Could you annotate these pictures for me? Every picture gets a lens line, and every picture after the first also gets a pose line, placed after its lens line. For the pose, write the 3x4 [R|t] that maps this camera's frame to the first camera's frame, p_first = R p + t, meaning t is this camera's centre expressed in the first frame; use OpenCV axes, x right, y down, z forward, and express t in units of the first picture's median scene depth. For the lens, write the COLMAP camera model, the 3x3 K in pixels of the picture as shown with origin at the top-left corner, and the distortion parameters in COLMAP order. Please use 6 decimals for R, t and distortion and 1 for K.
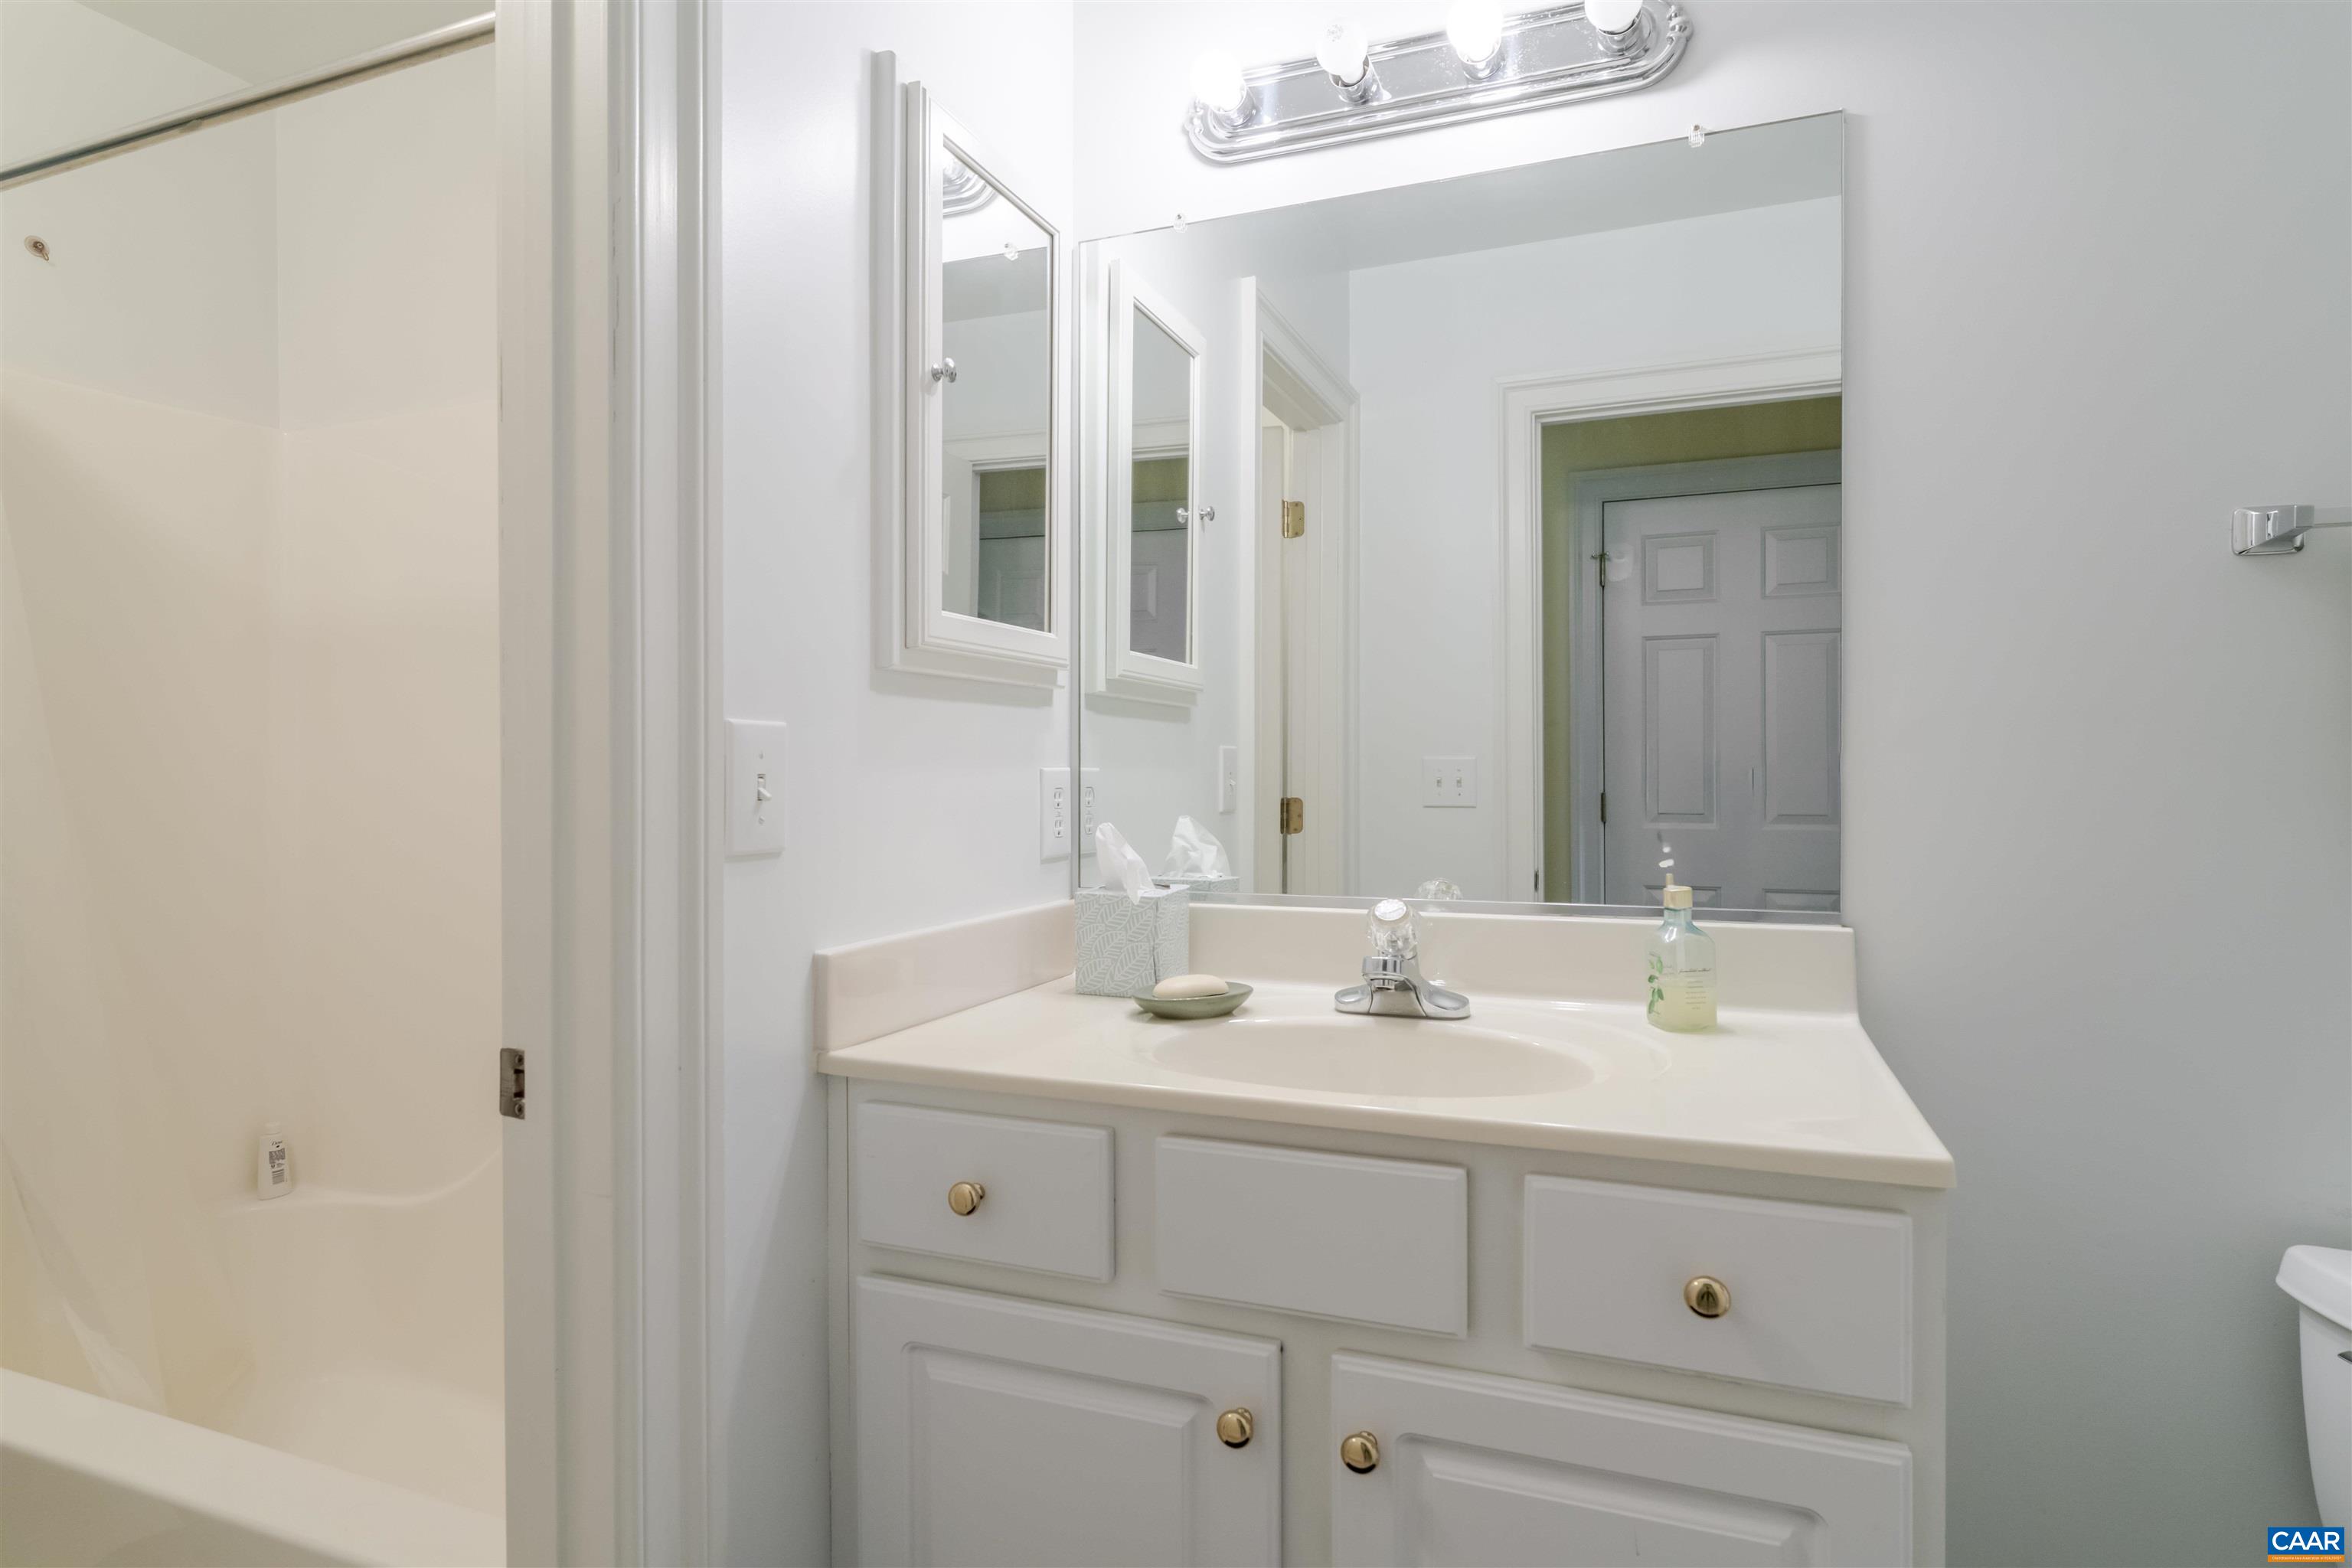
lens RADIAL K [[1289.7, 0, 1174.1], [0, 1289.7, 775.8], [0, 0, 1]] dist [0.000398, 0.000061]
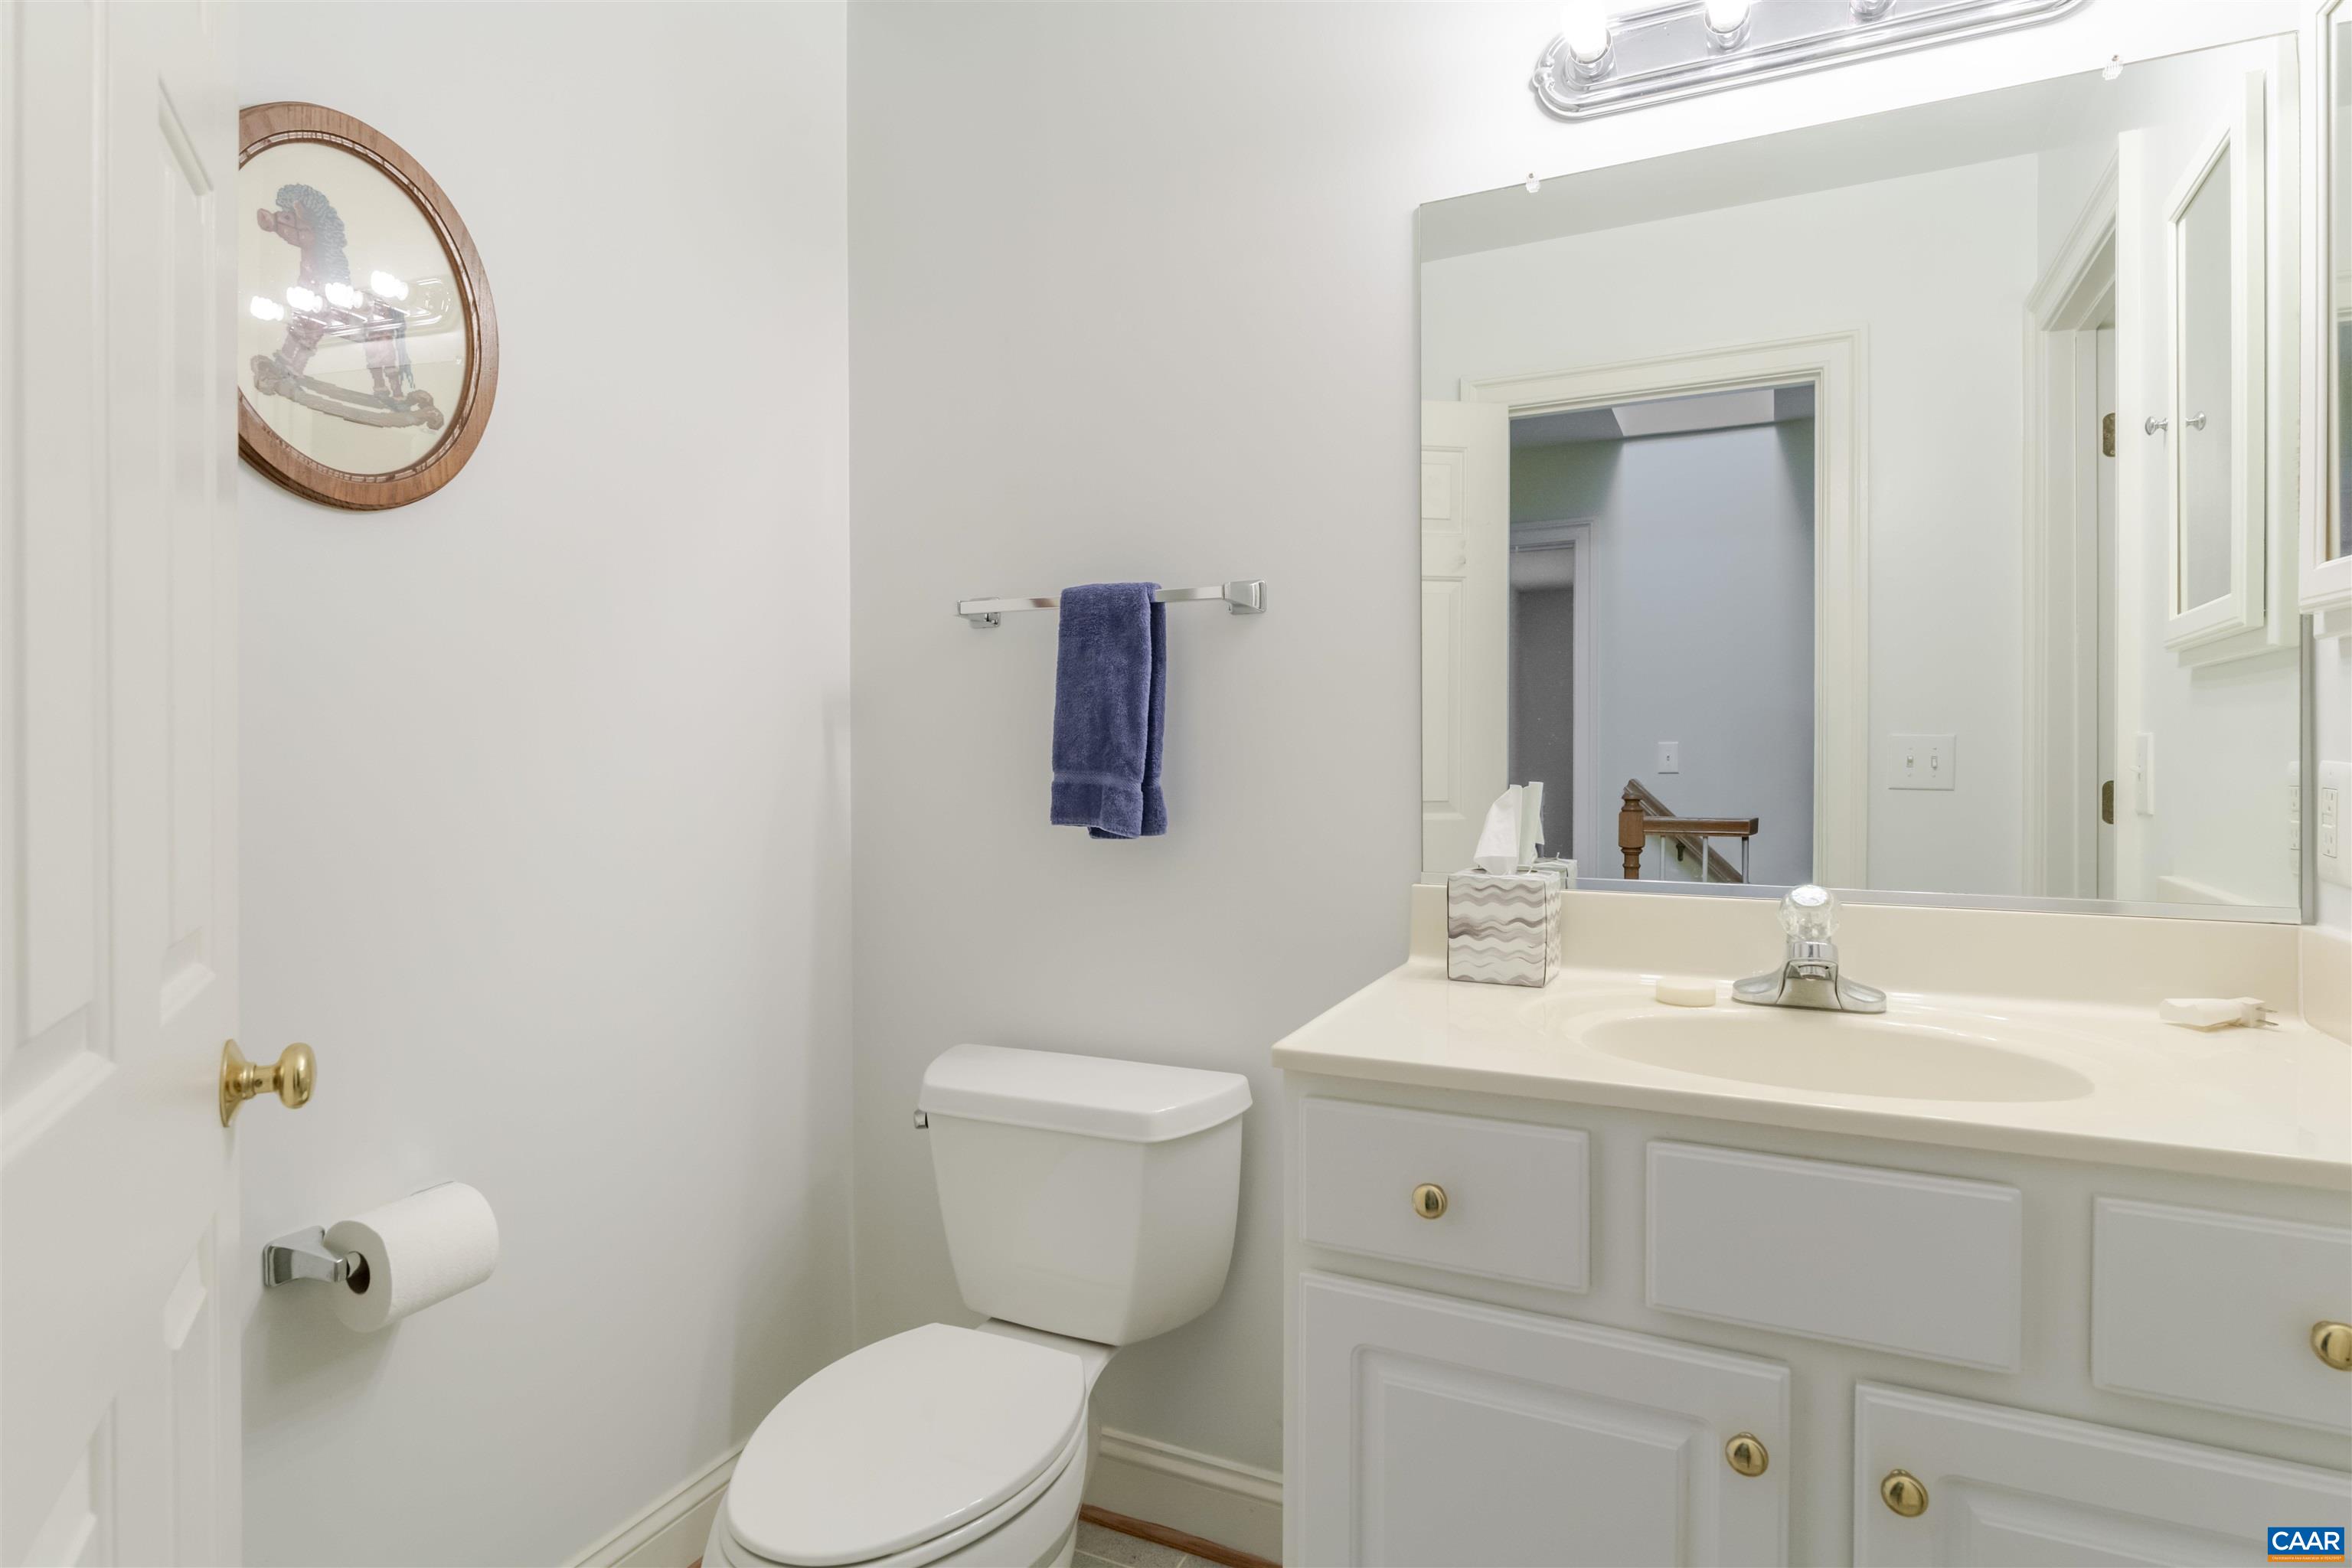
lens RADIAL K [[1202.0, 0, 1179.1], [0, 1202.0, 779.2], [0, 0, 1]] dist [-0.002752, 0.002981]
pose [[0.997630, 0.004173, -0.068687, -0.243921], [-0.002786, 0.999791, 0.020278, 0.000880], [0.068757, -0.020038, 0.997432, 0.094929]]
